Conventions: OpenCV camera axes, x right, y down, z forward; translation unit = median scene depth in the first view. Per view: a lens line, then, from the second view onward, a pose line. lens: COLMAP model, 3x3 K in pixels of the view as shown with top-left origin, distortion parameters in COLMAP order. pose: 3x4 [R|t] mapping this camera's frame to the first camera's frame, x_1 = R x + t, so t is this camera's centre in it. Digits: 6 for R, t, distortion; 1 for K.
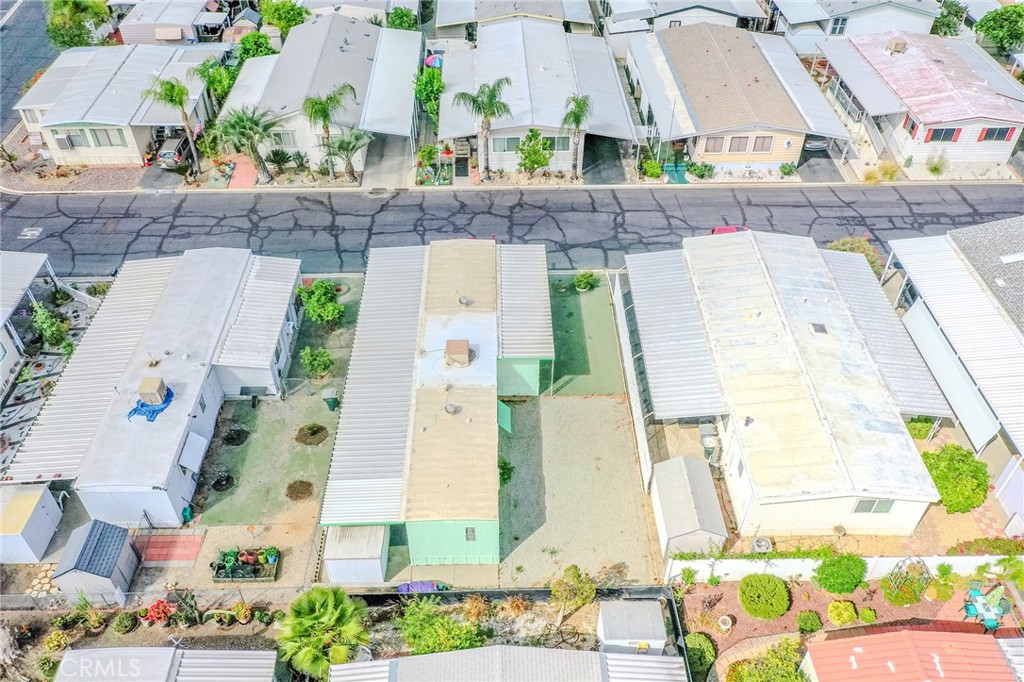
lens RADIAL K [[806.4, 0, 512.0], [0, 806.4, 341.0], [0, 0, 1]] dist [0.000678, 0.000506]
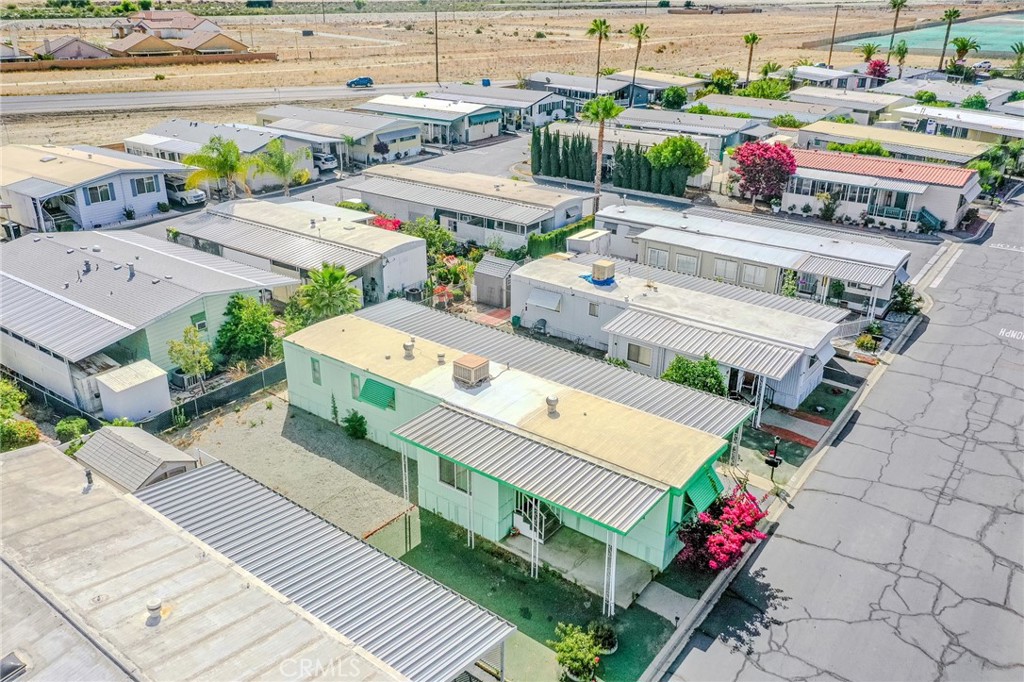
lens RADIAL K [[808.2, 0, 512.0], [0, 808.2, 341.0], [0, 0, 1]] dist [0.002697, -0.001805]
pose [[-0.617706, 0.304128, -0.725221, 0.403493], [-0.539644, 0.506877, 0.672205, -0.470252], [0.572034, 0.806586, -0.148981, 0.917963]]
